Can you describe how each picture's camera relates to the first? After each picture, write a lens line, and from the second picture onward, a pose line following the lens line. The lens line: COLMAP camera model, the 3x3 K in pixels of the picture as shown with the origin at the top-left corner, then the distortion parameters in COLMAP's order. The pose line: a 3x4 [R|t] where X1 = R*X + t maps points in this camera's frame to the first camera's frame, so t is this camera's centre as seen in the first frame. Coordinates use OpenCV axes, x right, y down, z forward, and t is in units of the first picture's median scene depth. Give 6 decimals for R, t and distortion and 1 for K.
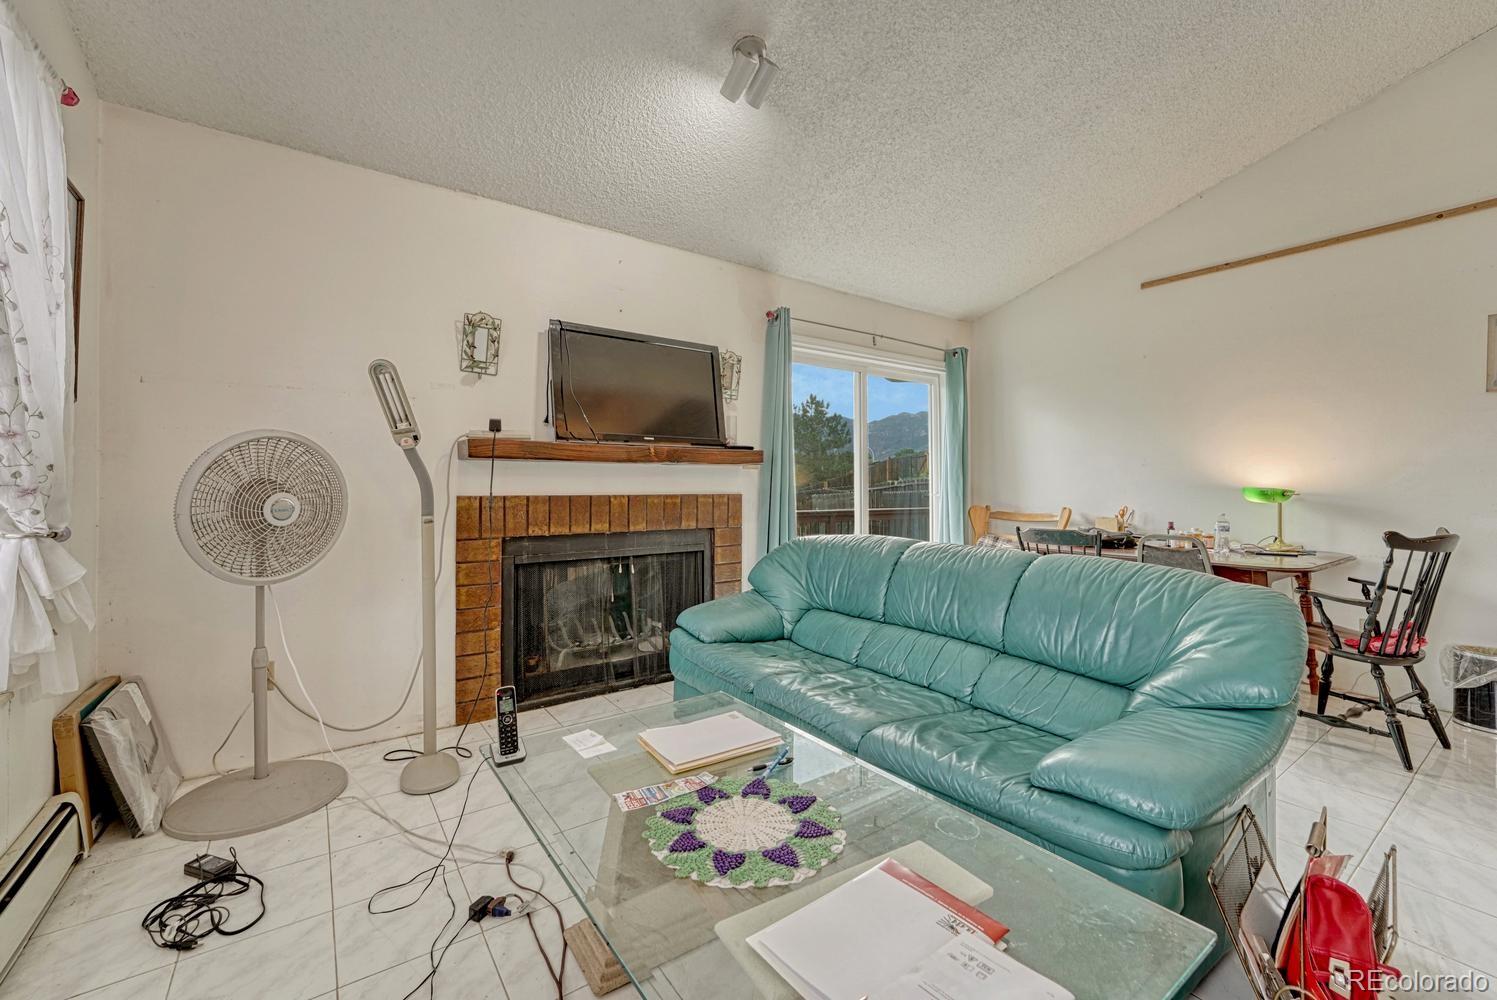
lens RADIAL K [[616.6, 0, 757.9], [0, 616.6, 480.6], [0, 0, 1]] dist [-0.007084, 0.000158]
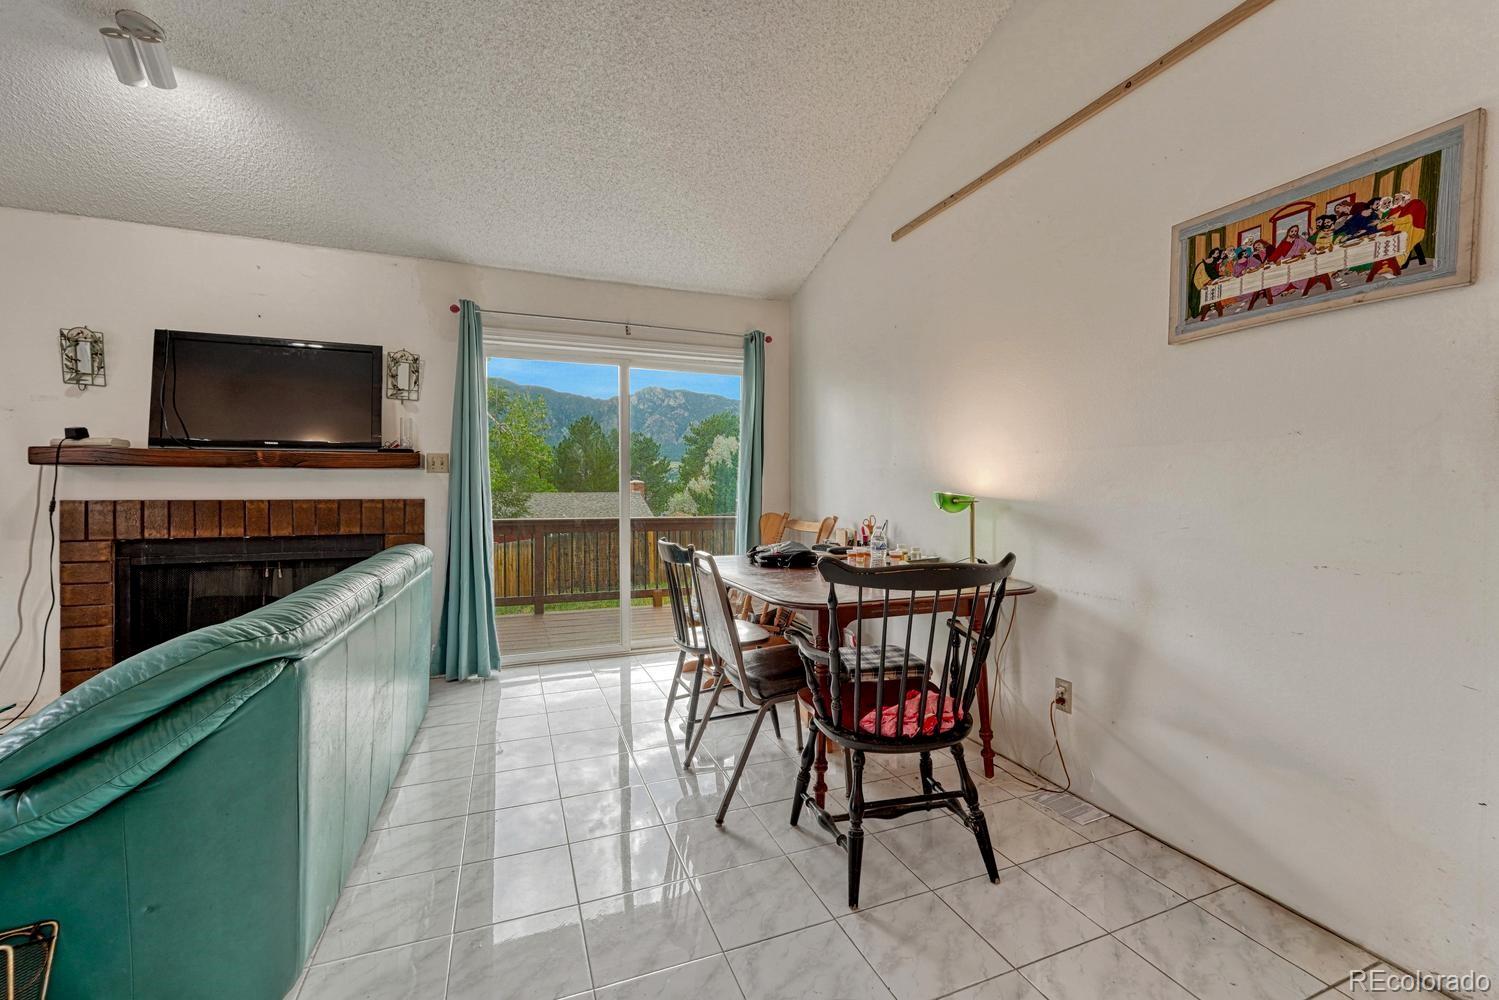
lens RADIAL K [[617.4, 0, 755.1], [0, 617.4, 492.9], [0, 0, 1]] dist [-0.007084, 0.000158]
pose [[0.969499, -0.001545, -0.245092, 0.881108], [0.004027, 0.999946, 0.009627, 0.006281], [0.245064, -0.010321, 0.969452, 0.246002]]
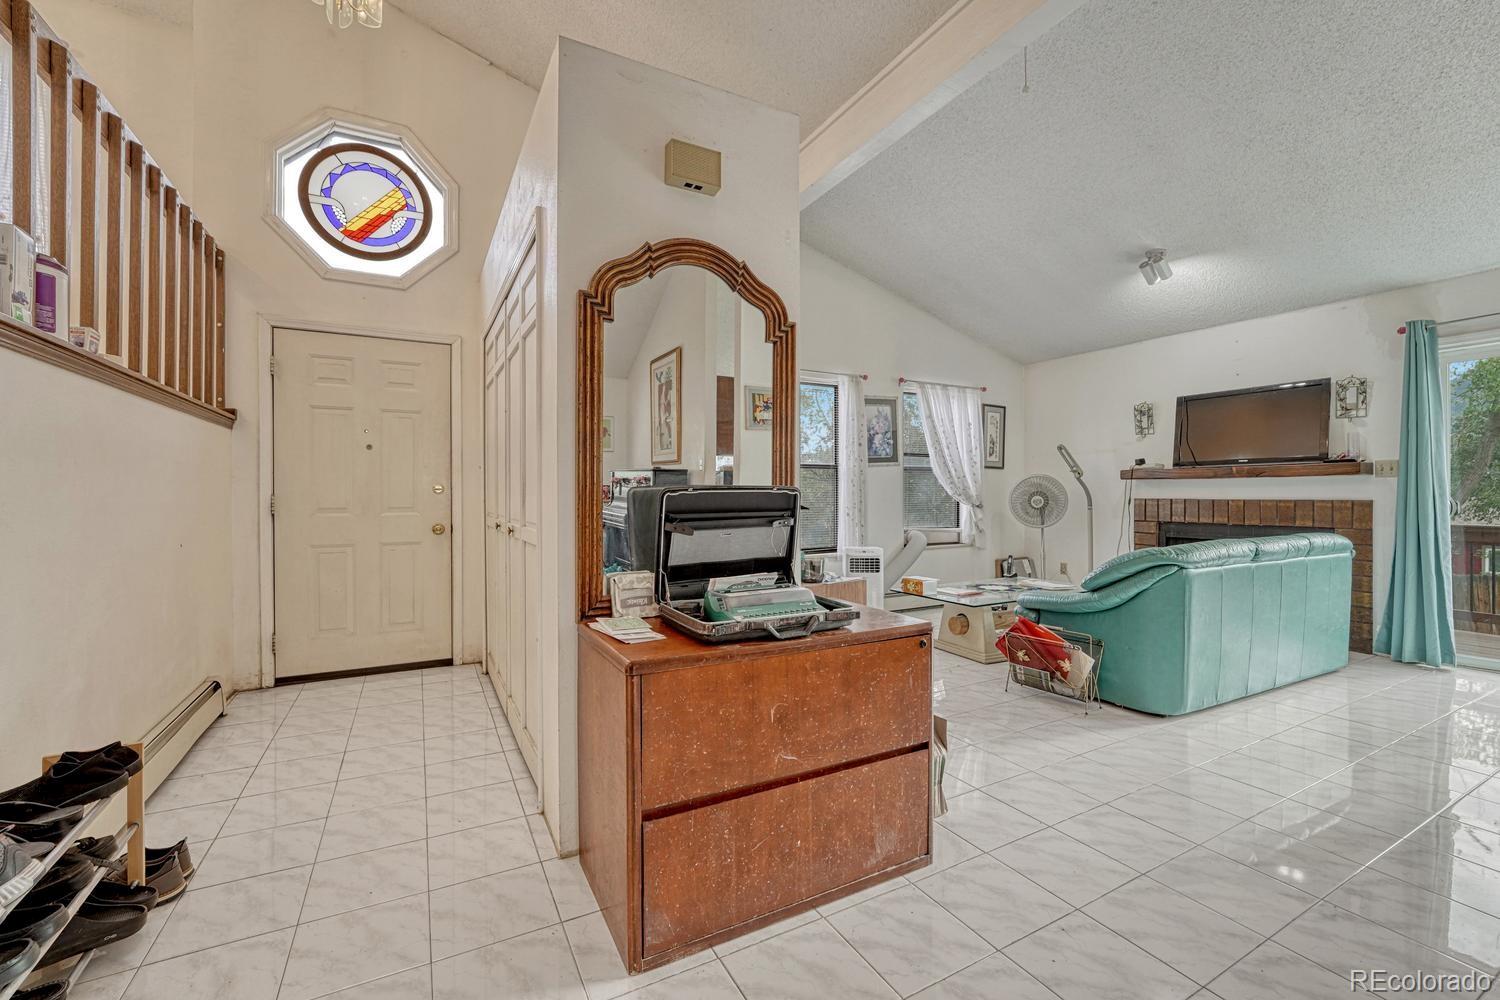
lens RADIAL K [[617.8, 0, 750.9], [0, 617.8, 495.0], [0, 0, 1]] dist [-0.007084, 0.000158]
pose [[-0.127020, -0.000292, -0.991900, 1.523640], [0.007175, 0.999974, -0.001213, 0.007100], [0.991874, -0.007271, -0.127014, 0.026567]]
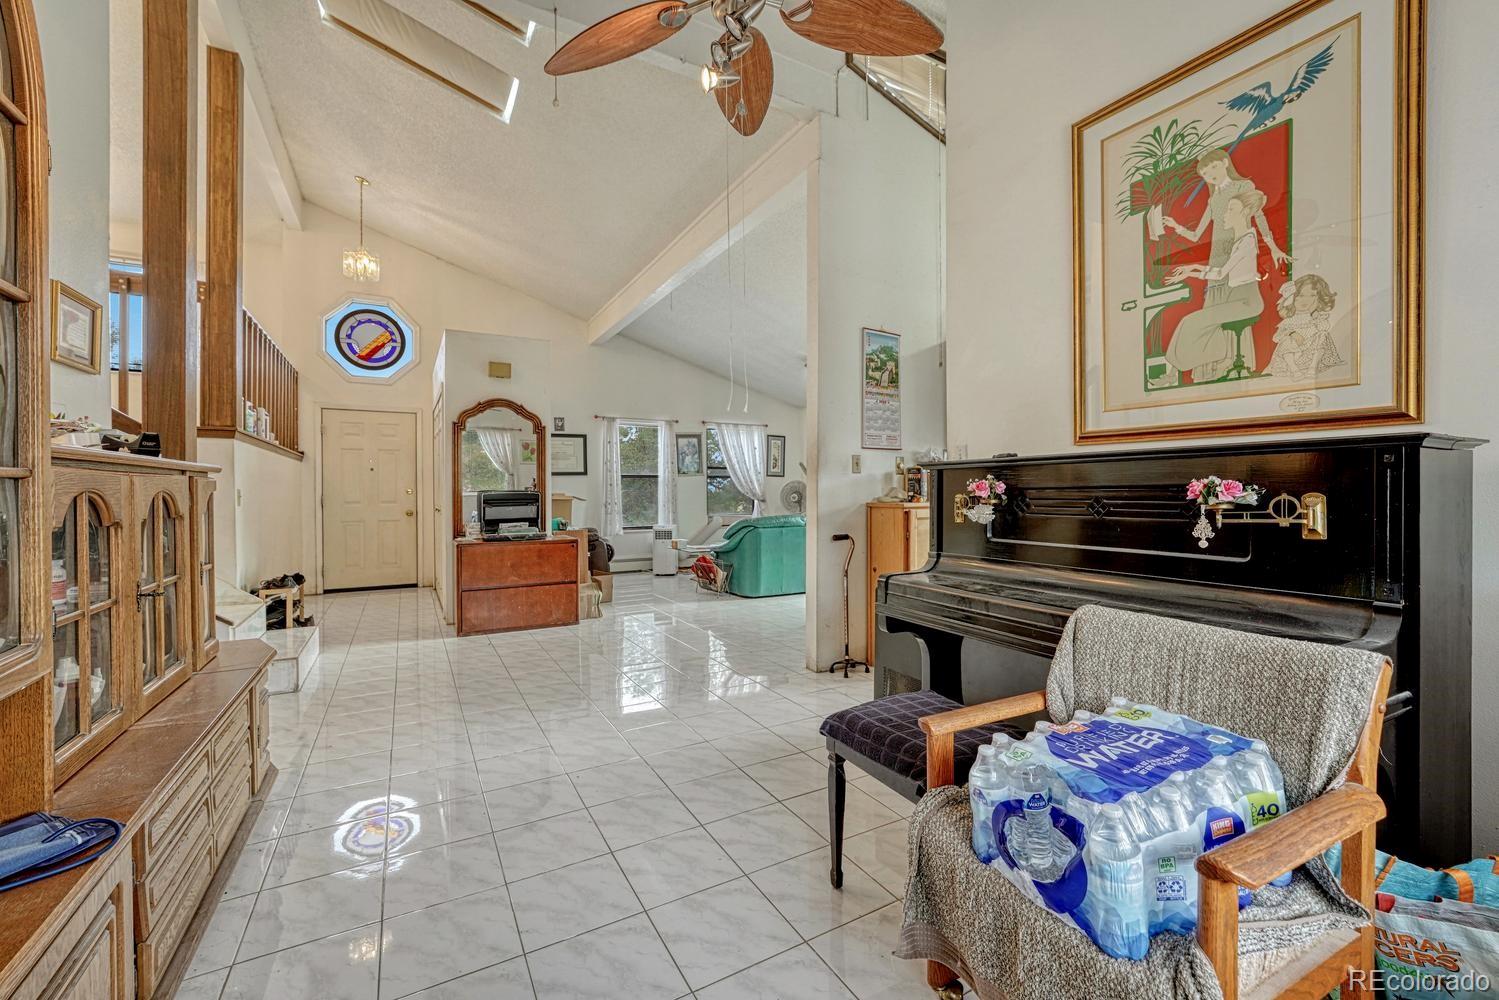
lens RADIAL K [[617.4, 0, 745.3], [0, 617.4, 492.4], [0, 0, 1]] dist [-0.007084, 0.000158]
pose [[-0.115917, -0.003707, -0.993252, 2.561838], [0.011140, 0.999925, -0.005032, 0.017676], [0.993196, -0.011649, -0.115867, 0.795681]]
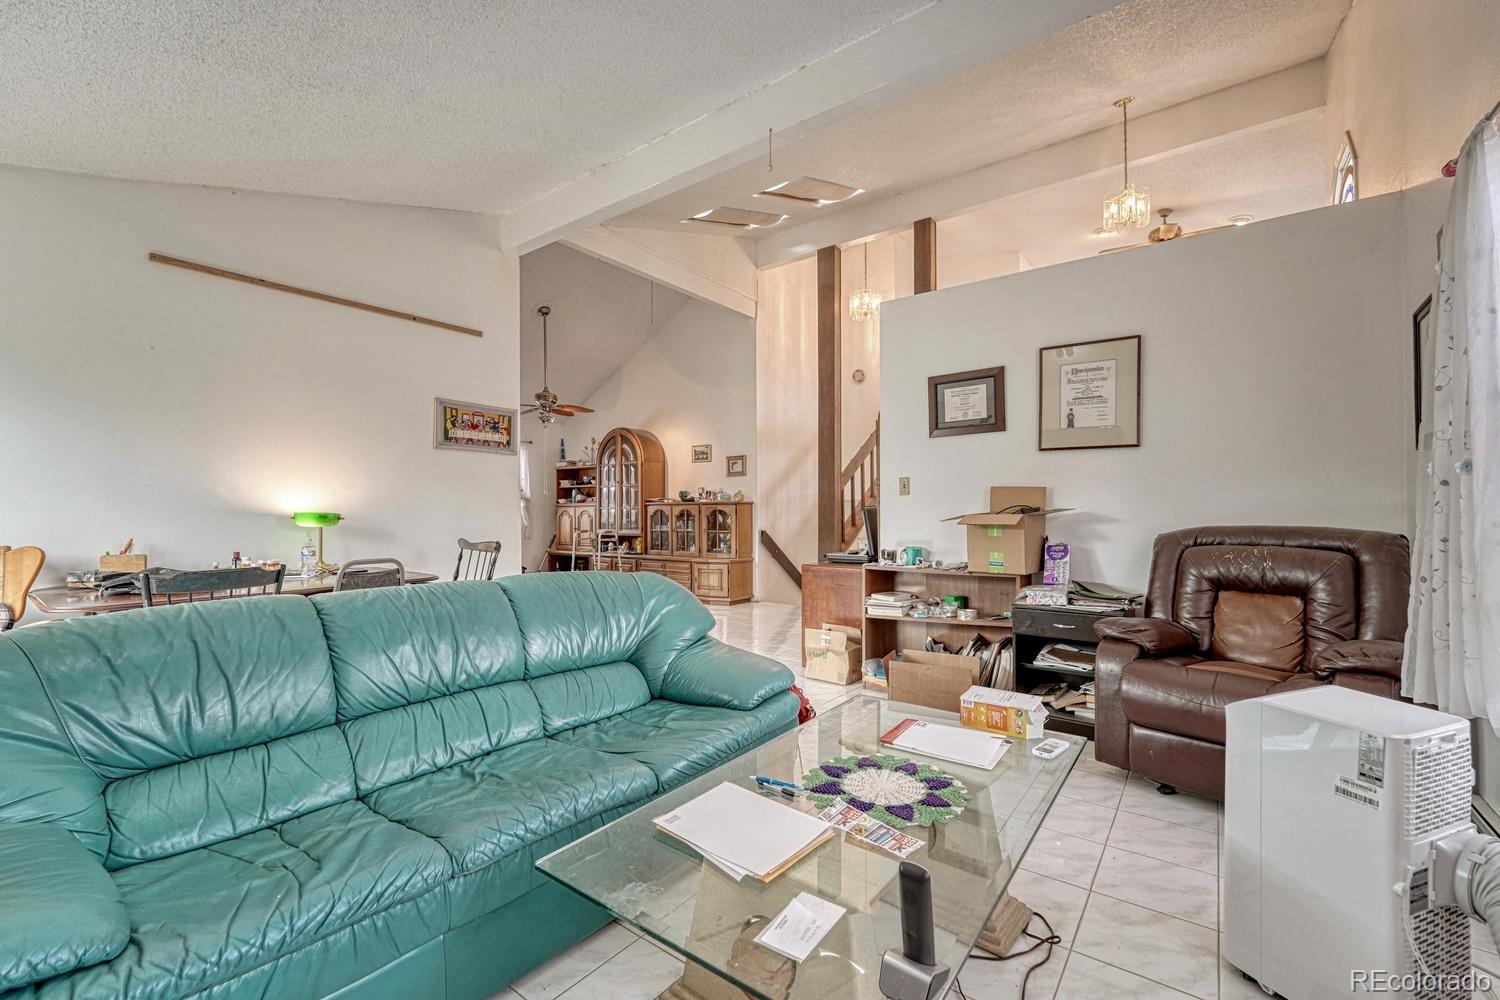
lens RADIAL K [[617.8, 0, 745.8], [0, 617.8, 509.0], [0, 0, 1]] dist [-0.007084, 0.000158]
pose [[-0.280444, -0.000327, 0.959870, -0.465718], [-0.006351, 0.999979, -0.001515, 0.003283], [-0.959849, -0.006521, -0.280440, 0.668332]]
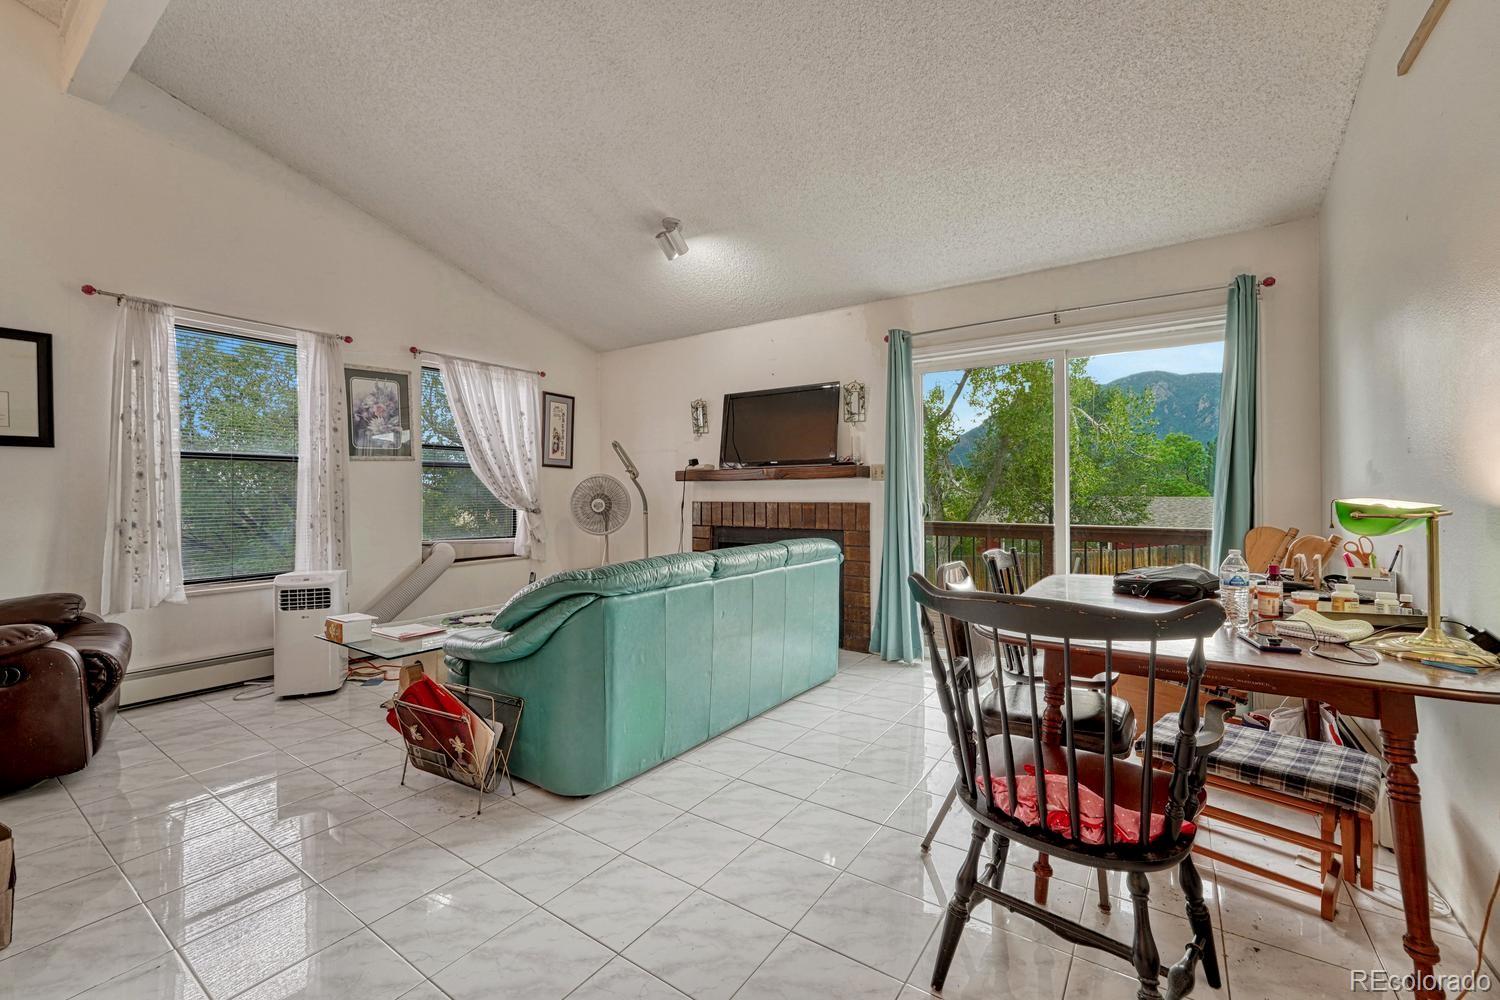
lens RADIAL K [[617.8, 0, 749.7], [0, 617.8, 489.5], [0, 0, 1]] dist [-0.007084, 0.000158]
pose [[0.333602, -0.010298, -0.942658, 1.224986], [0.009183, 0.999928, -0.007674, 0.004803], [0.942669, -0.006097, 0.333672, 0.506976]]
